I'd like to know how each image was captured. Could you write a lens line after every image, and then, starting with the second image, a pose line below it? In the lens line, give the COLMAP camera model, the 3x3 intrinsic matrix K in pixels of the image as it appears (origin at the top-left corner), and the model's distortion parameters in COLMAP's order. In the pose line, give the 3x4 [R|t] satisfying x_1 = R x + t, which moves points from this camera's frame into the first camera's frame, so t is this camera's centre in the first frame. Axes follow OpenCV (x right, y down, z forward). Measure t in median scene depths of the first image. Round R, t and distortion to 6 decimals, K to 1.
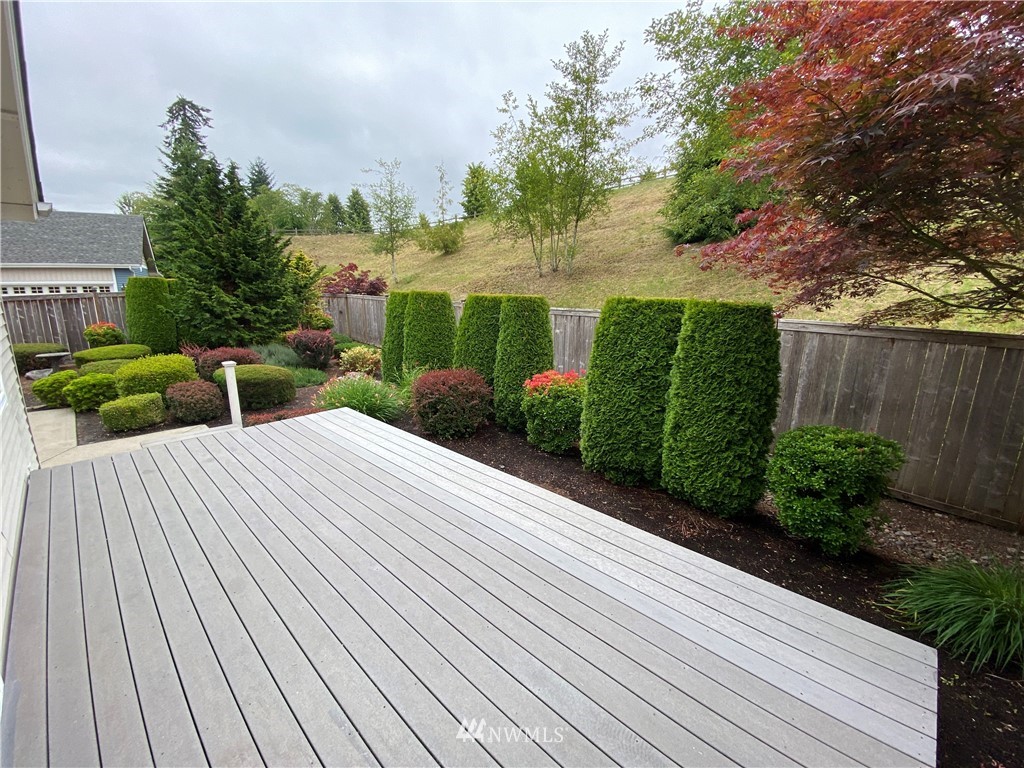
lens RADIAL K [[418.1, 0, 513.5], [0, 418.1, 388.1], [0, 0, 1]] dist [0.012256, -0.016670]
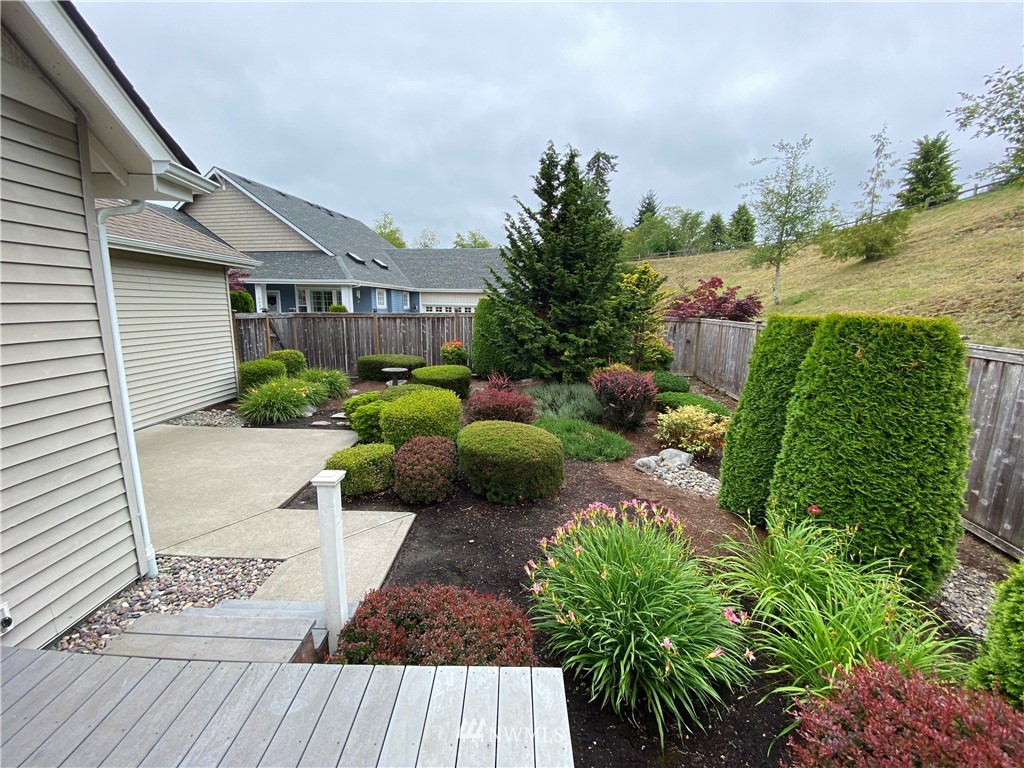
lens RADIAL K [[418.1, 0, 513.5], [0, 418.1, 388.1], [0, 0, 1]] dist [0.012256, -0.016670]
pose [[0.688541, 0.135903, -0.712349, -0.061958], [-0.173130, 0.984685, 0.020515, -0.047016], [0.704228, 0.109204, 0.701525, 0.202207]]
